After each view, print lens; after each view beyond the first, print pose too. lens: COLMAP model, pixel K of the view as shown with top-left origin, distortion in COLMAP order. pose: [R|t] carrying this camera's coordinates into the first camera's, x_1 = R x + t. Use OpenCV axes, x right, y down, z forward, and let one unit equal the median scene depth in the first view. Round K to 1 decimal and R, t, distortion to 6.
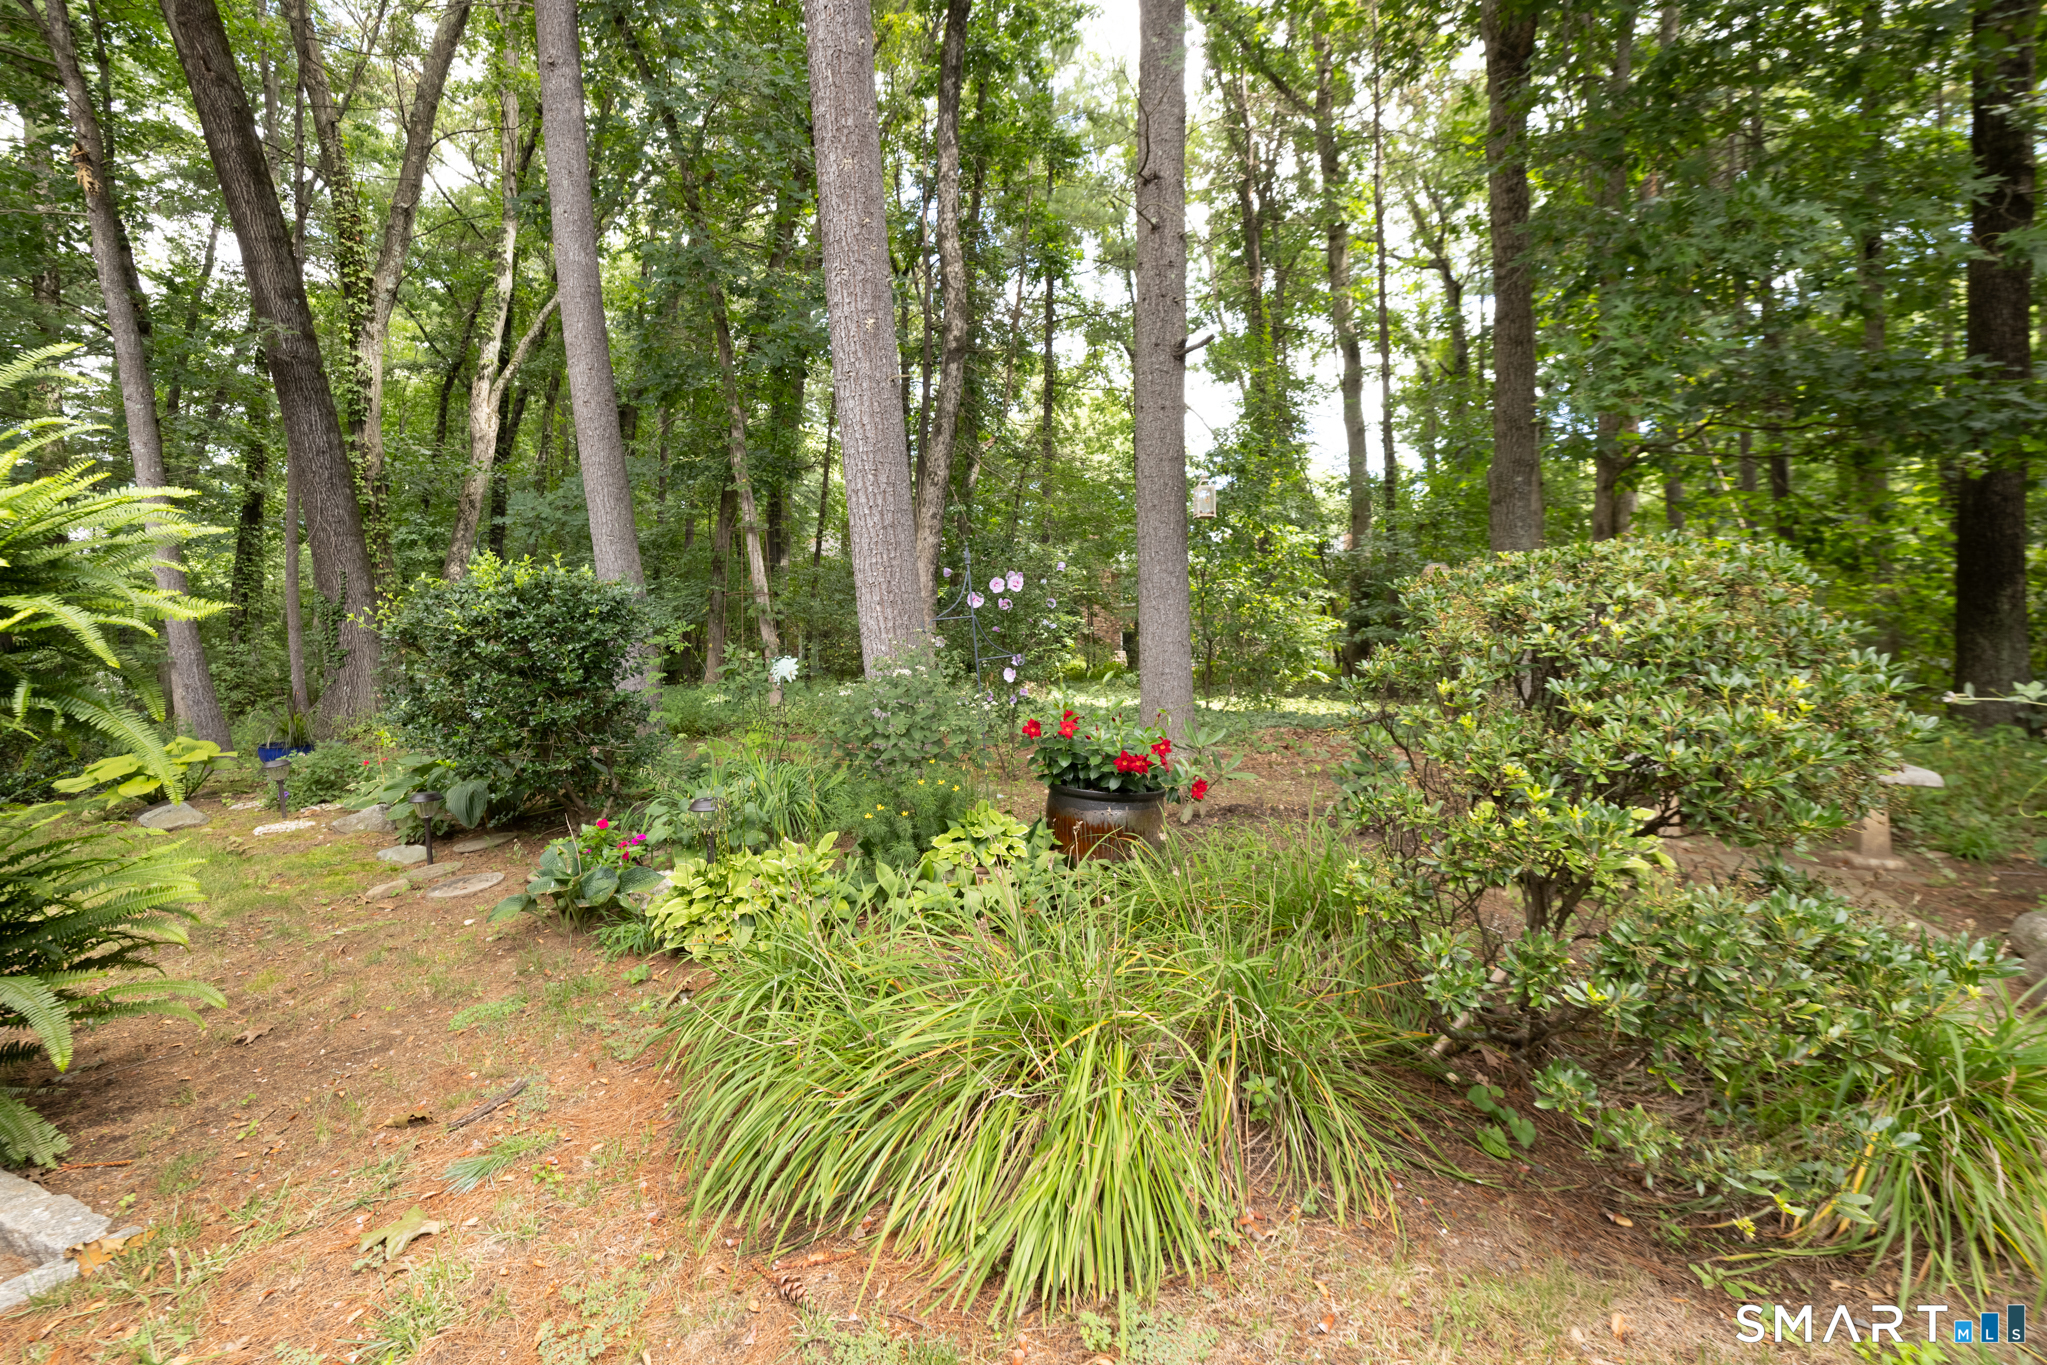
lens RADIAL K [[870.5, 0, 1018.2], [0, 870.5, 661.5], [0, 0, 1]] dist [-0.000702, -0.000333]
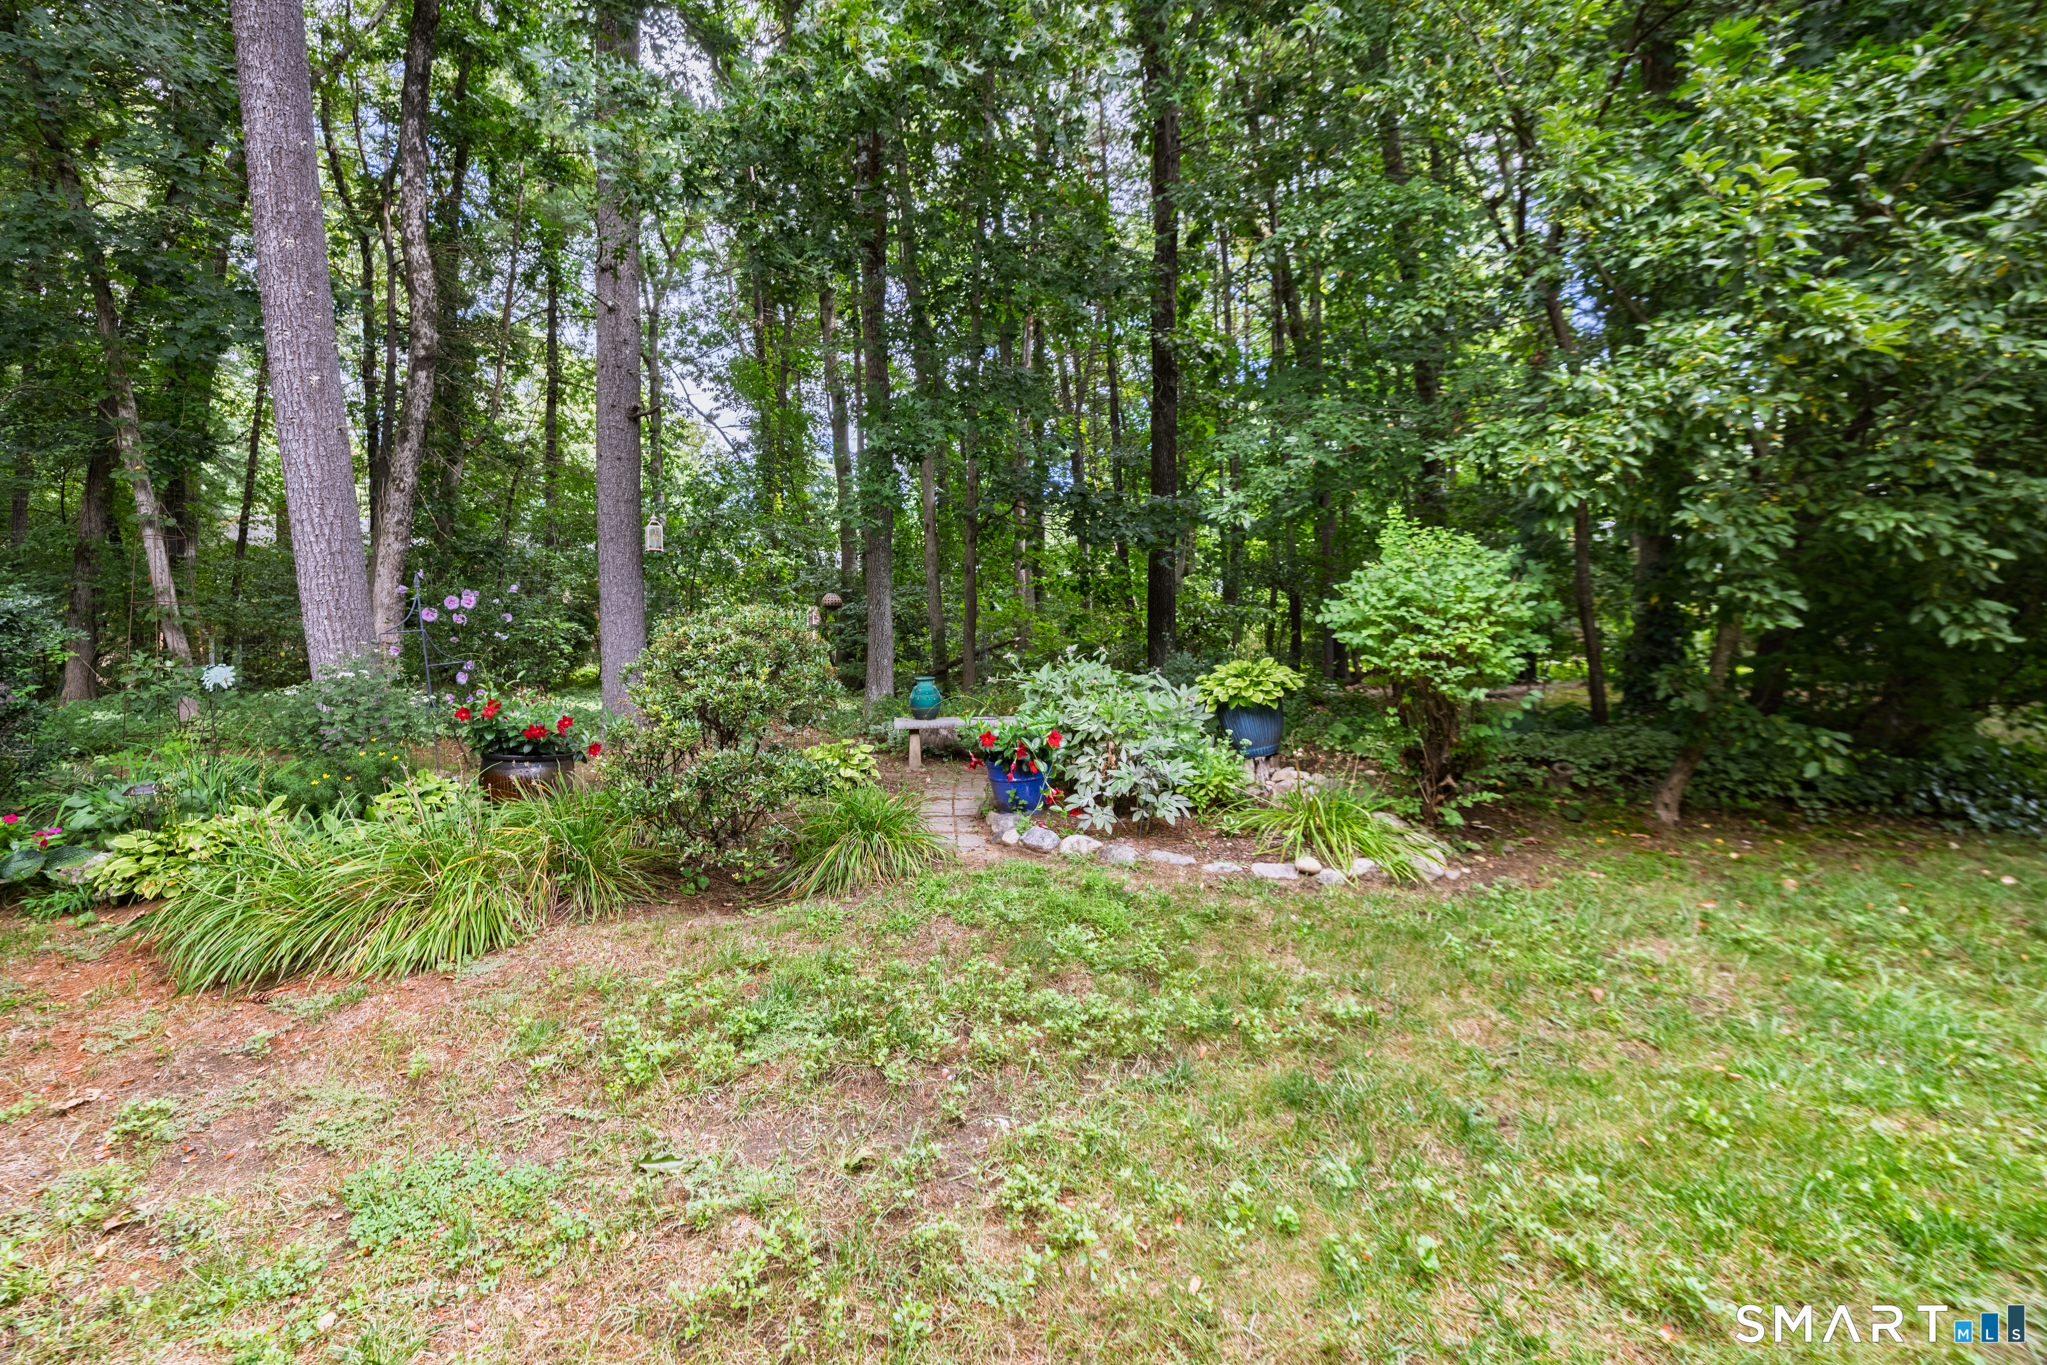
lens RADIAL K [[870.5, 0, 1018.2], [0, 870.5, 661.5], [0, 0, 1]] dist [-0.000702, -0.000333]
pose [[0.874862, -0.008829, 0.484292, 0.078577], [0.011418, 0.999932, -0.002396, 0.004247], [-0.484238, 0.007626, 0.874903, -0.427995]]
